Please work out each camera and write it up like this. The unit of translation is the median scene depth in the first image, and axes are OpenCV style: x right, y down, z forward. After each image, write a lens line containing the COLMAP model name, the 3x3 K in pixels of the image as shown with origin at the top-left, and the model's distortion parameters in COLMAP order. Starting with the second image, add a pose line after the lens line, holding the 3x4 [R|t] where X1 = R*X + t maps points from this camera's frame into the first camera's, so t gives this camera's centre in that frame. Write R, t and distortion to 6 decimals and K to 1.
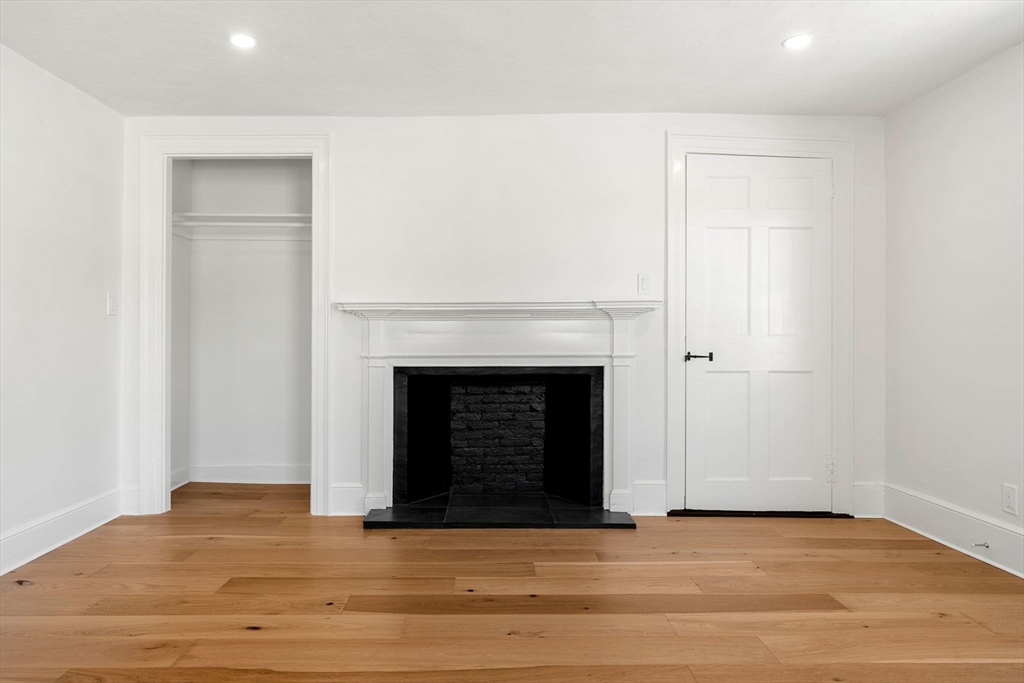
lens RADIAL K [[658.9, 0, 502.7], [0, 658.9, 343.8], [0, 0, 1]] dist [-0.001789, 0.005688]
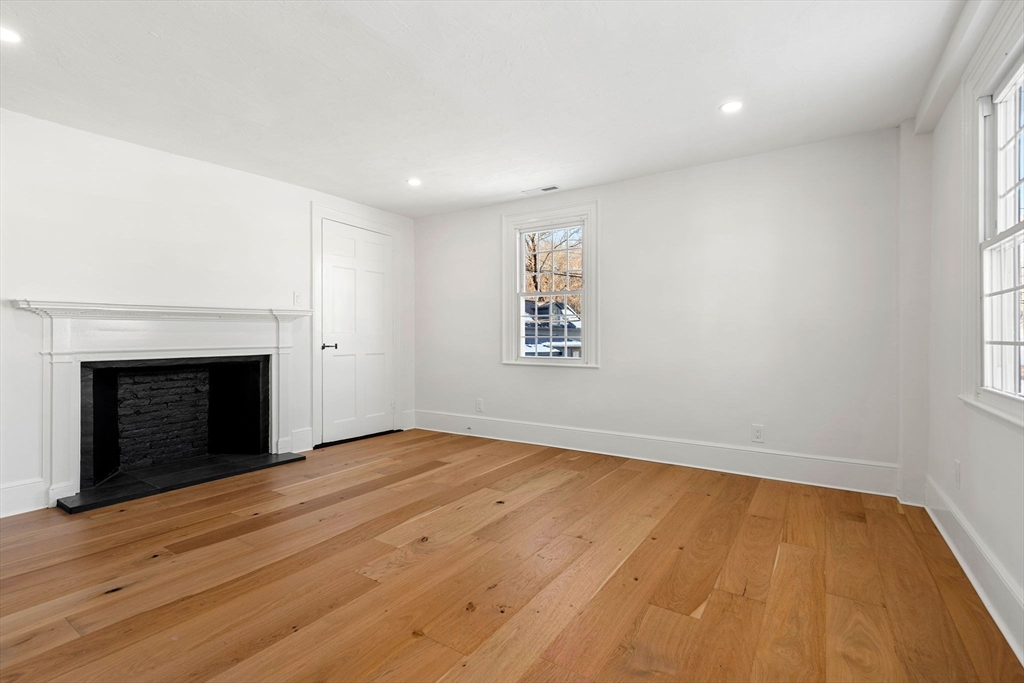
lens RADIAL K [[470.8, 0, 515.4], [0, 470.8, 341.7], [0, 0, 1]] dist [-0.006996, 0.003062]
pose [[0.562627, -0.012490, 0.826616, -0.401427], [0.007250, 0.999922, 0.010174, -0.000707], [-0.826679, 0.000269, 0.562674, -0.018001]]
